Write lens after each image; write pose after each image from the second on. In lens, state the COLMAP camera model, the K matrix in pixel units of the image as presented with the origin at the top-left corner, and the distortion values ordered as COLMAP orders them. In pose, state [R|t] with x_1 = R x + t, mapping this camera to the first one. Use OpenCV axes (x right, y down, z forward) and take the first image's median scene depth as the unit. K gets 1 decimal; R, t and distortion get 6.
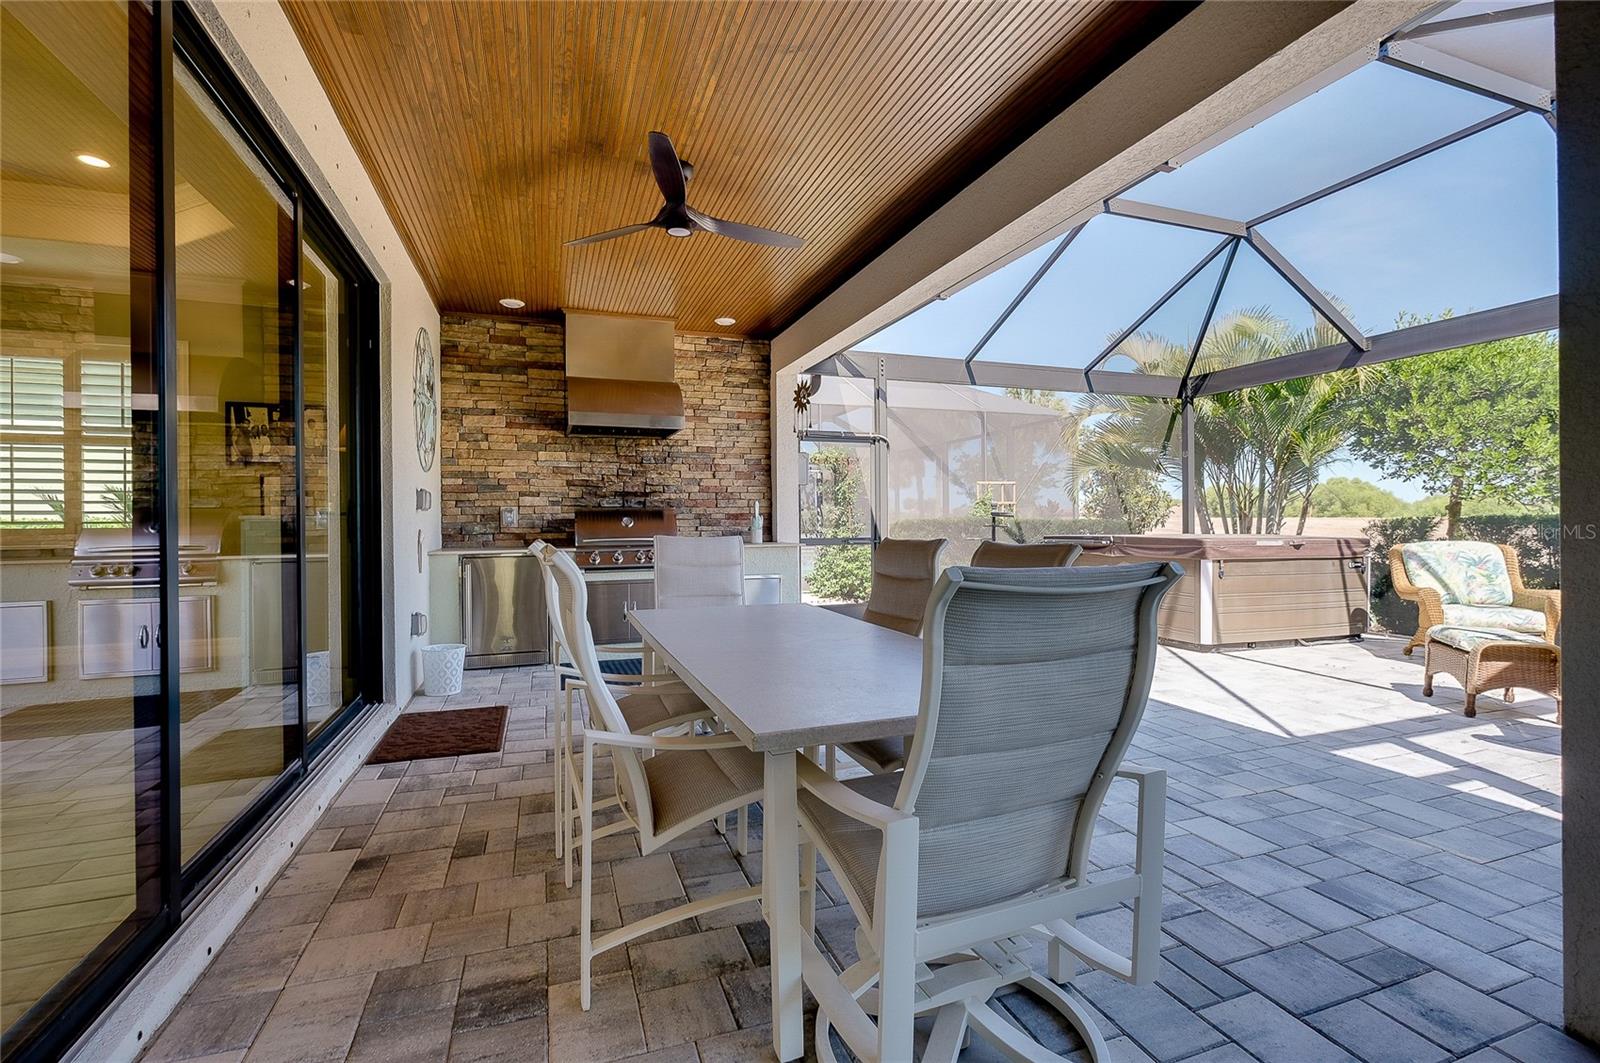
lens RADIAL K [[716.3, 0, 828.8], [0, 716.3, 523.3], [0, 0, 1]] dist [0.004036, 0.000425]
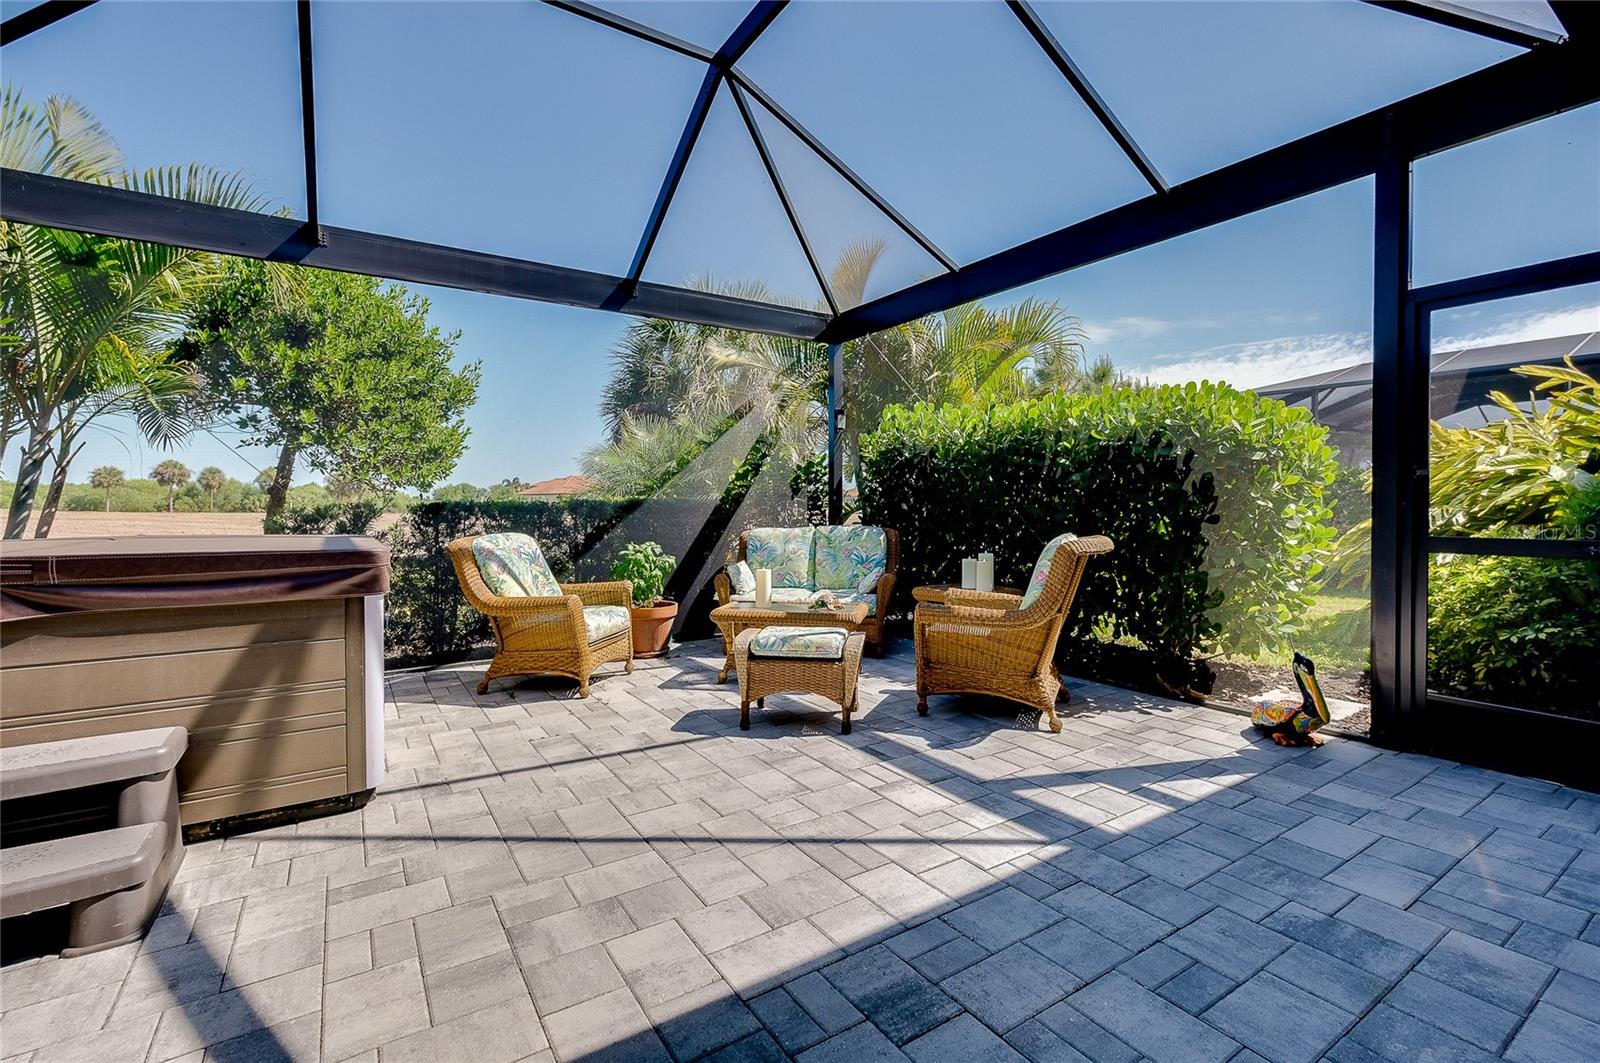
lens RADIAL K [[709.2, 0, 816.7], [0, 709.2, 514.2], [0, 0, 1]] dist [-0.006616, -0.000735]
pose [[-0.188681, -0.005870, 0.982021, 0.048406], [0.009046, 0.999929, 0.007715, 0.000273], [-0.981997, 0.010339, -0.188614, 0.839096]]
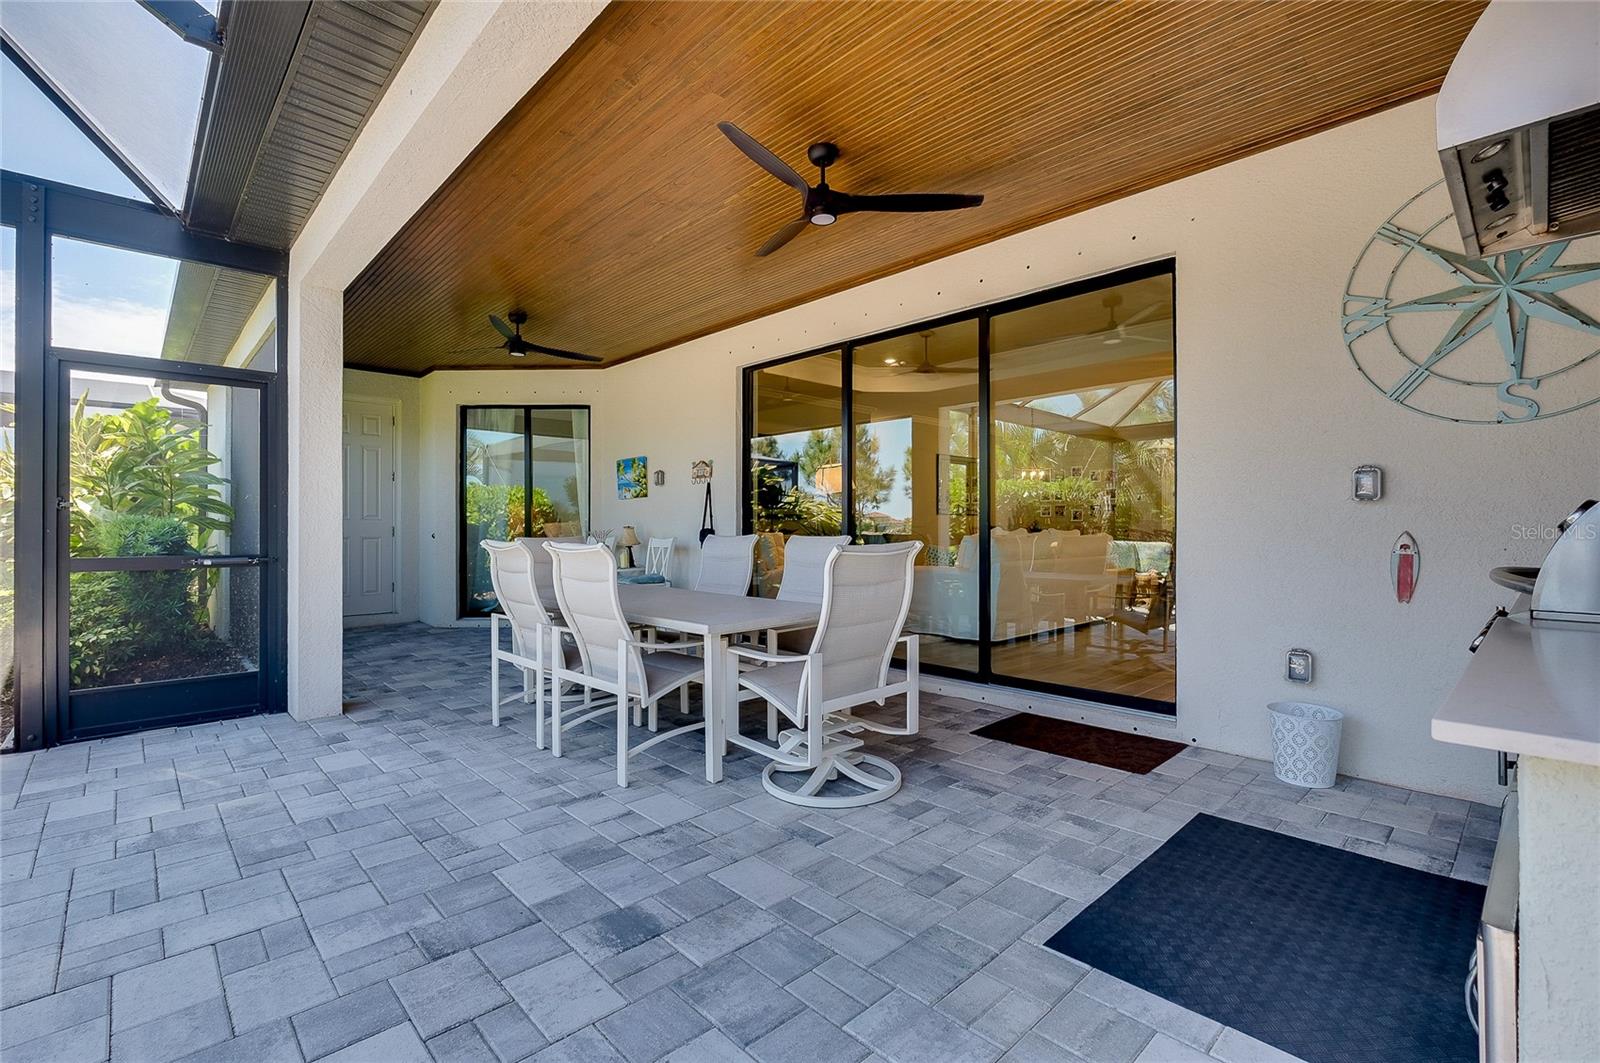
lens RADIAL K [[720.7, 0, 773.3], [0, 720.7, 526.5], [0, 0, 1]] dist [0.000753, 0.000302]
pose [[-0.945659, 0.008447, -0.325050, 0.097625], [0.007377, 0.999963, 0.004522, -0.001331], [0.325076, 0.001879, -0.945686, 1.100827]]
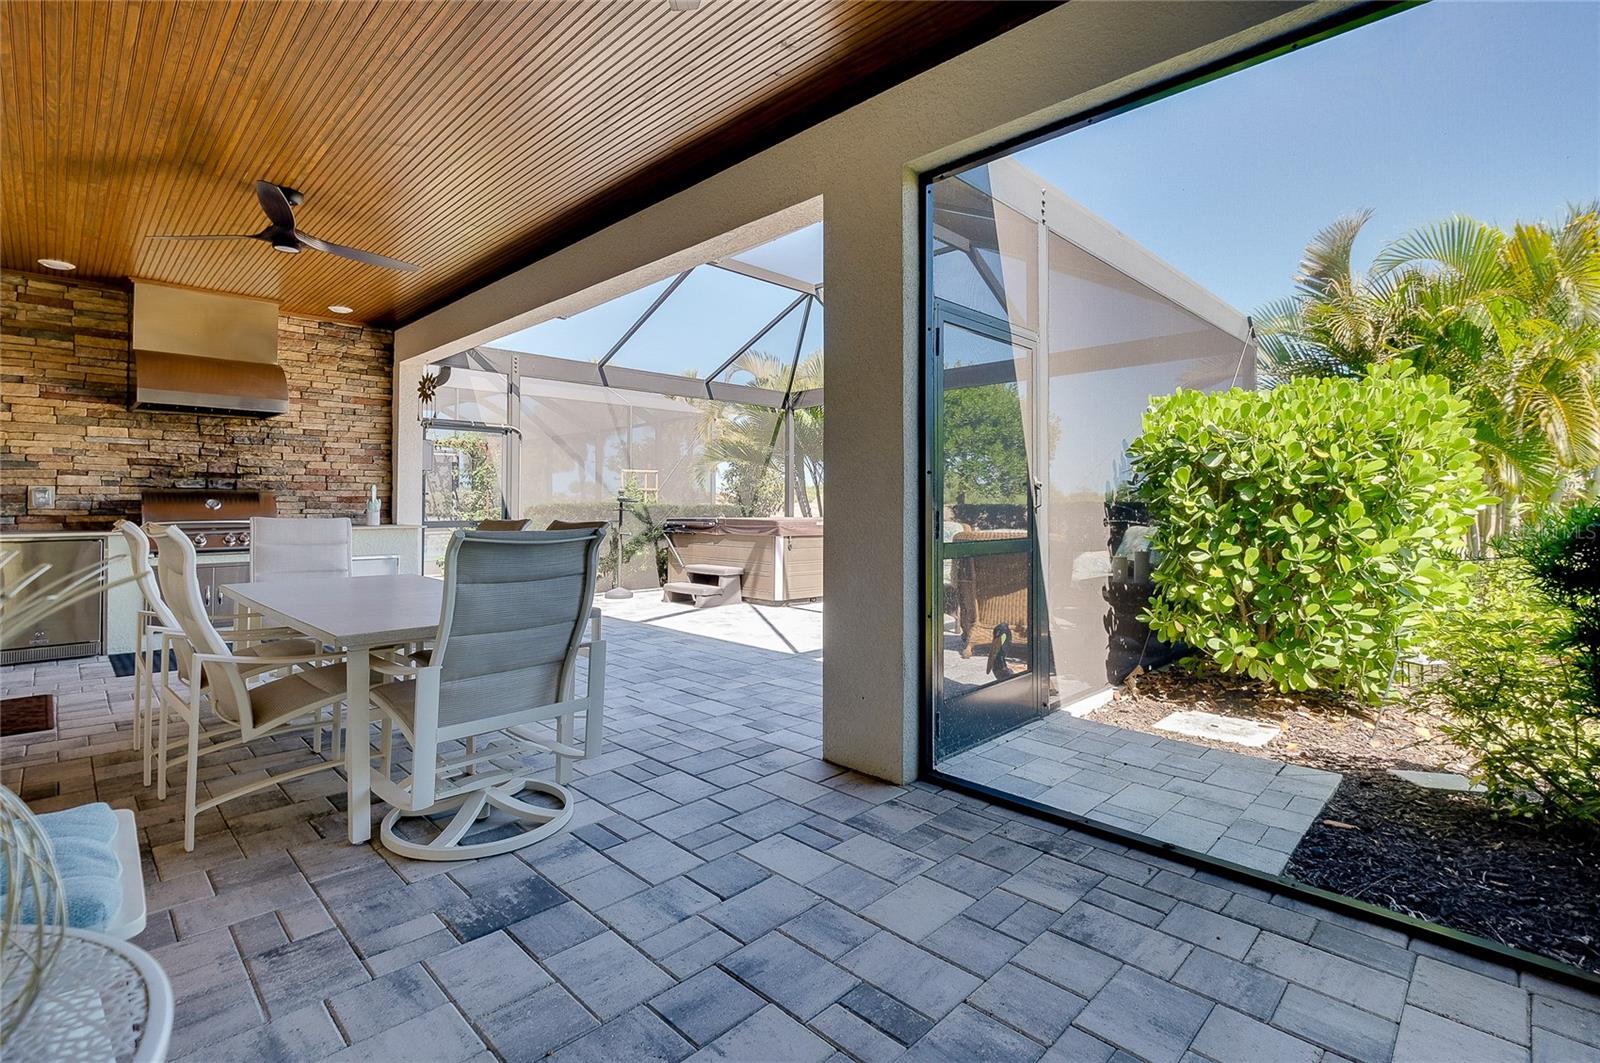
lens RADIAL K [[704.1, 0, 836.8], [0, 704.1, 491.0], [0, 0, 1]] dist [0.002326, -0.000464]
pose [[0.894397, 0.015587, 0.447001, 0.044835], [-0.004743, 0.999667, -0.025368, 0.000101], [-0.447248, 0.020569, 0.894174, -0.219896]]
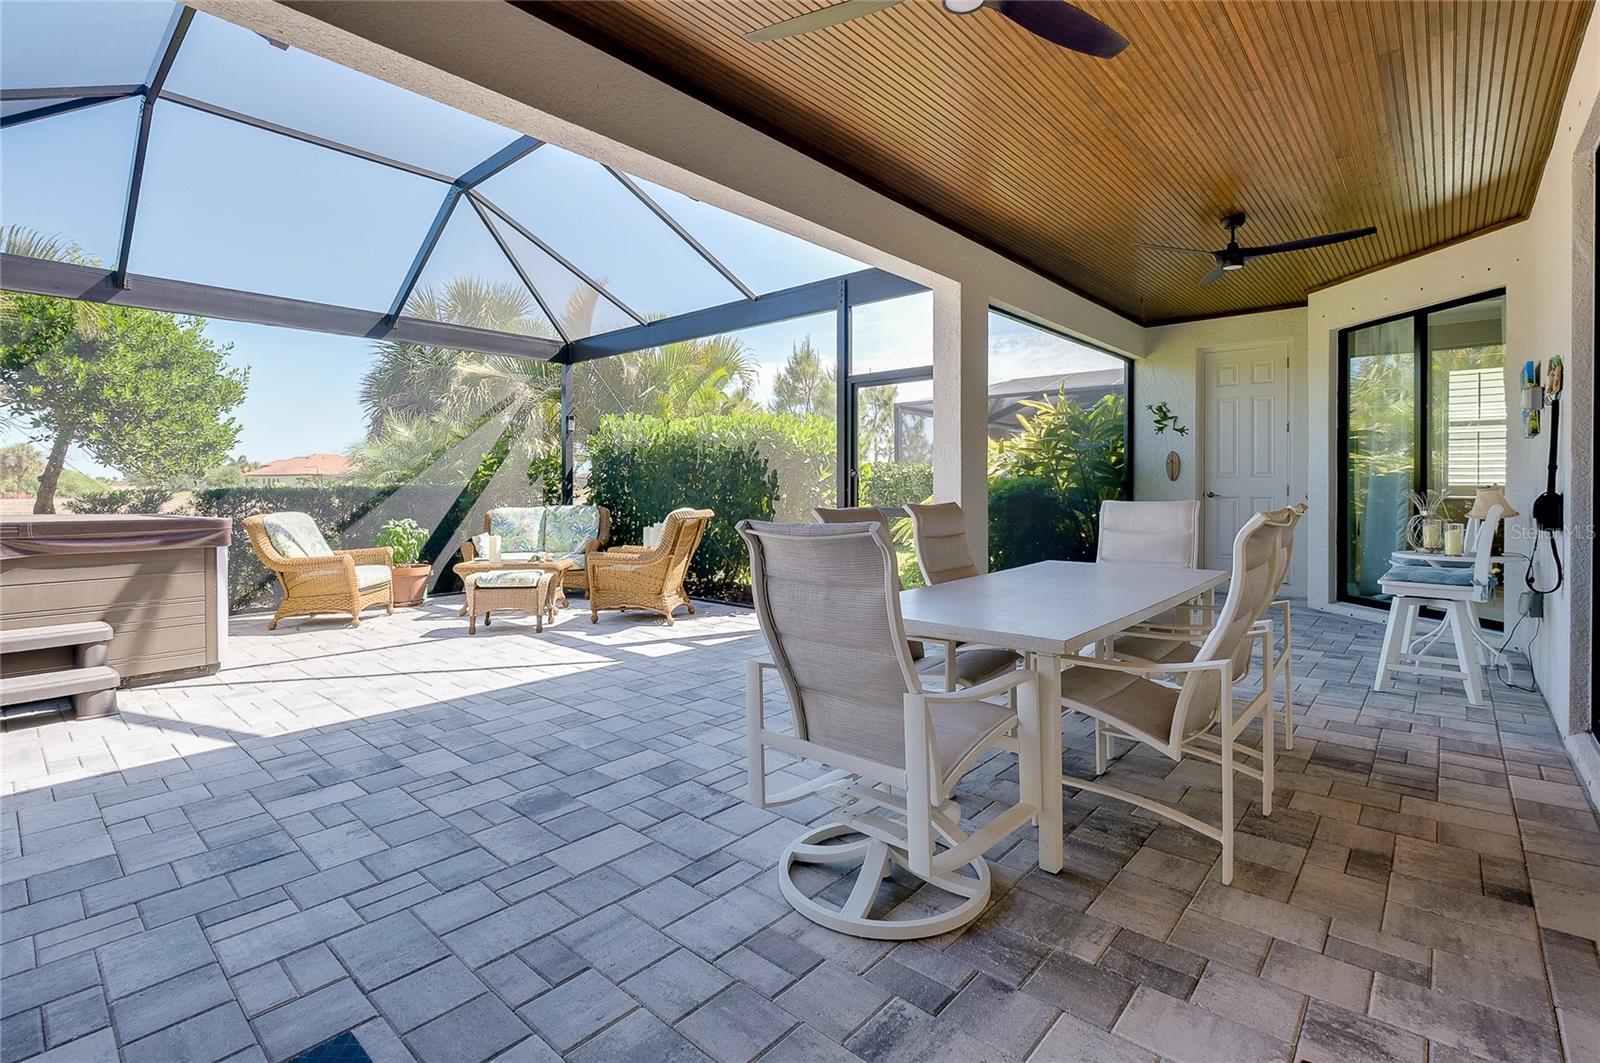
lens RADIAL K [[718.9, 0, 785.3], [0, 718.9, 488.9], [0, 0, 1]] dist [-0.001682, -0.000024]
pose [[-0.421765, 0.004972, 0.906692, -0.399732], [0.010834, 0.999941, -0.000444, -0.001539], [-0.906641, 0.009636, -0.421794, 0.810416]]
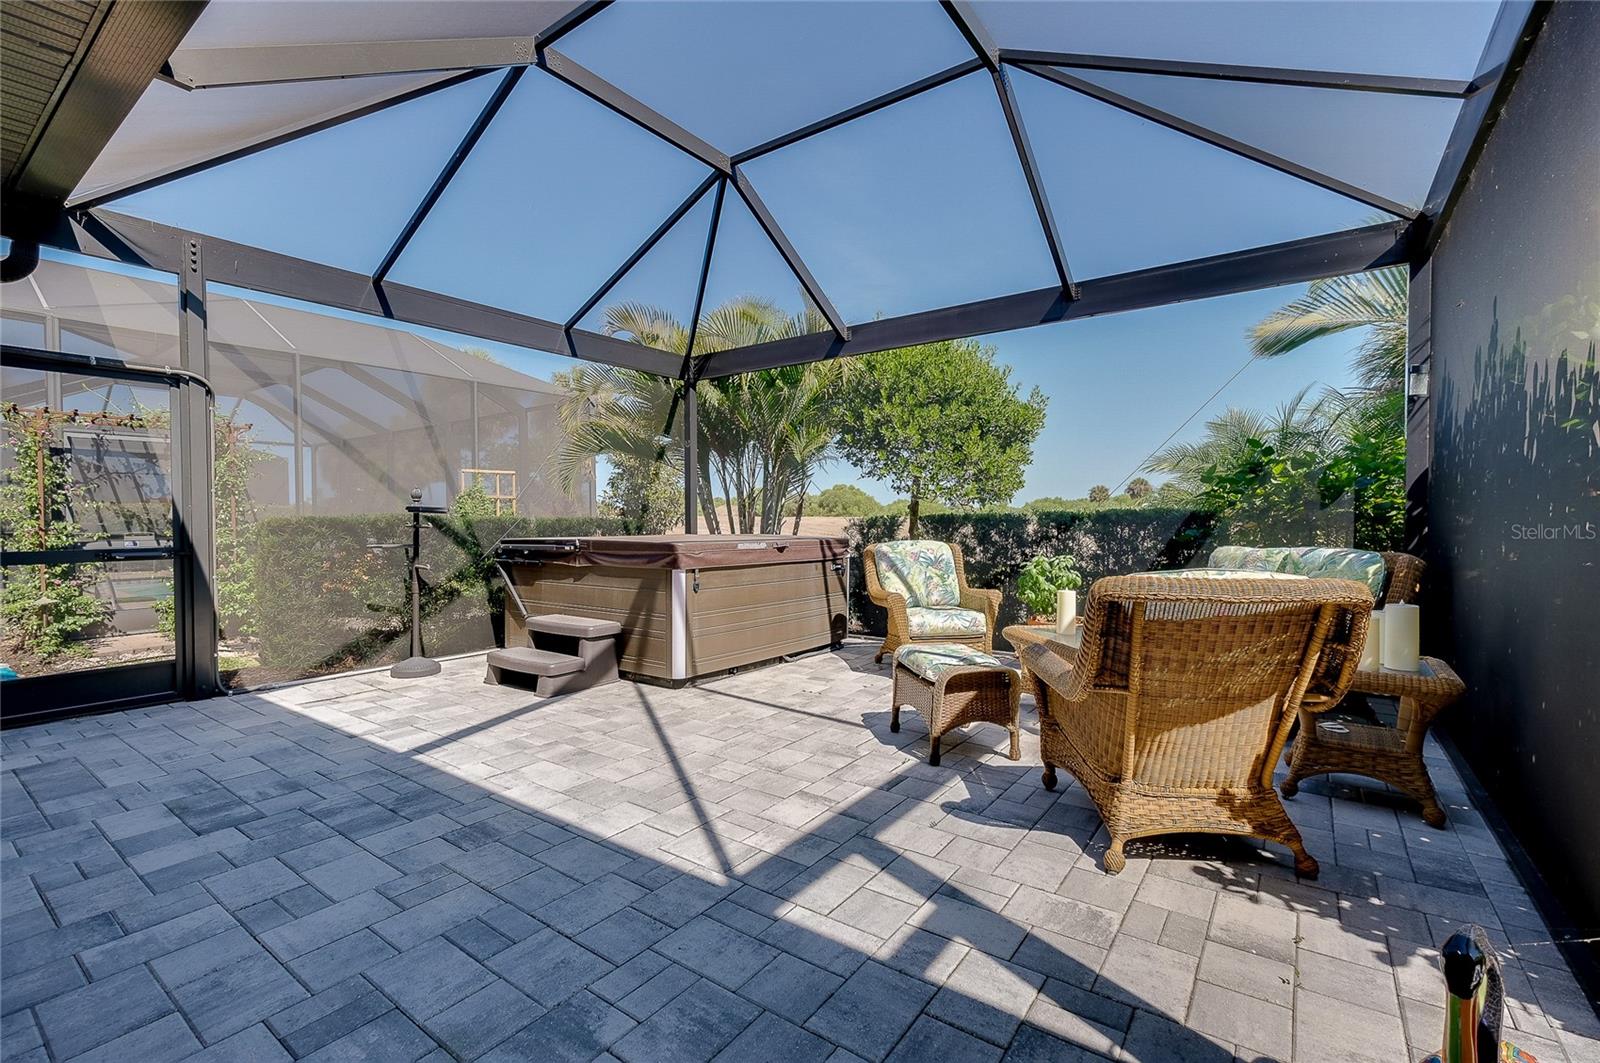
lens RADIAL K [[689.1, 0, 800.4], [0, 689.1, 560.6], [0, 0, 1]] dist [-0.002728, 0.000028]
pose [[0.848070, -0.031076, 0.528972, 0.252333], [-0.000124, 0.998267, 0.058846, -0.004692], [-0.529884, -0.049971, 0.846596, 0.306159]]
